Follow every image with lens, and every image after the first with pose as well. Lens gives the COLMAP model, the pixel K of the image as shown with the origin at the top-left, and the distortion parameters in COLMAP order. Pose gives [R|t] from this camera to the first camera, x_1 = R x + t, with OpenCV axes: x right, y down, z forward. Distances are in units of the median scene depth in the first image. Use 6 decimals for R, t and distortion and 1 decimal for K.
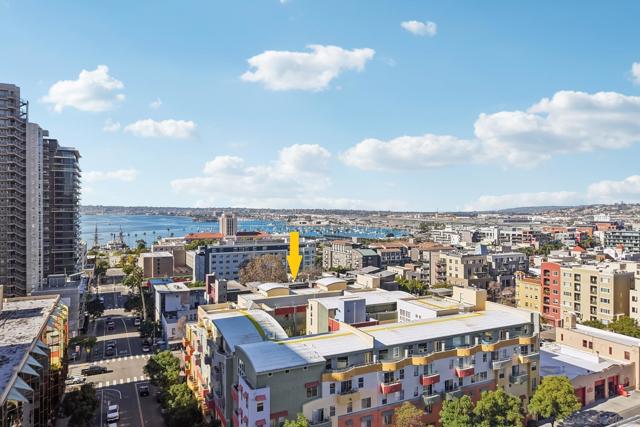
lens RADIAL K [[434.9, 0, 320.0], [0, 434.9, 213.5], [0, 0, 1]] dist [0.023062, -0.001669]
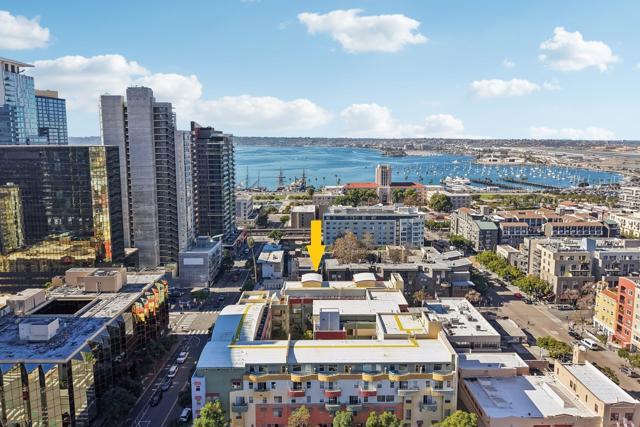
lens RADIAL K [[440.0, 0, 319.9], [0, 440.0, 195.8], [0, 0, 1]] dist [0.011363, 0.000610]
pose [[0.898940, 0.055521, -0.434540, 0.701968], [-0.000862, 0.992158, 0.124986, -0.348460], [0.438072, -0.111980, 0.891938, -0.129010]]
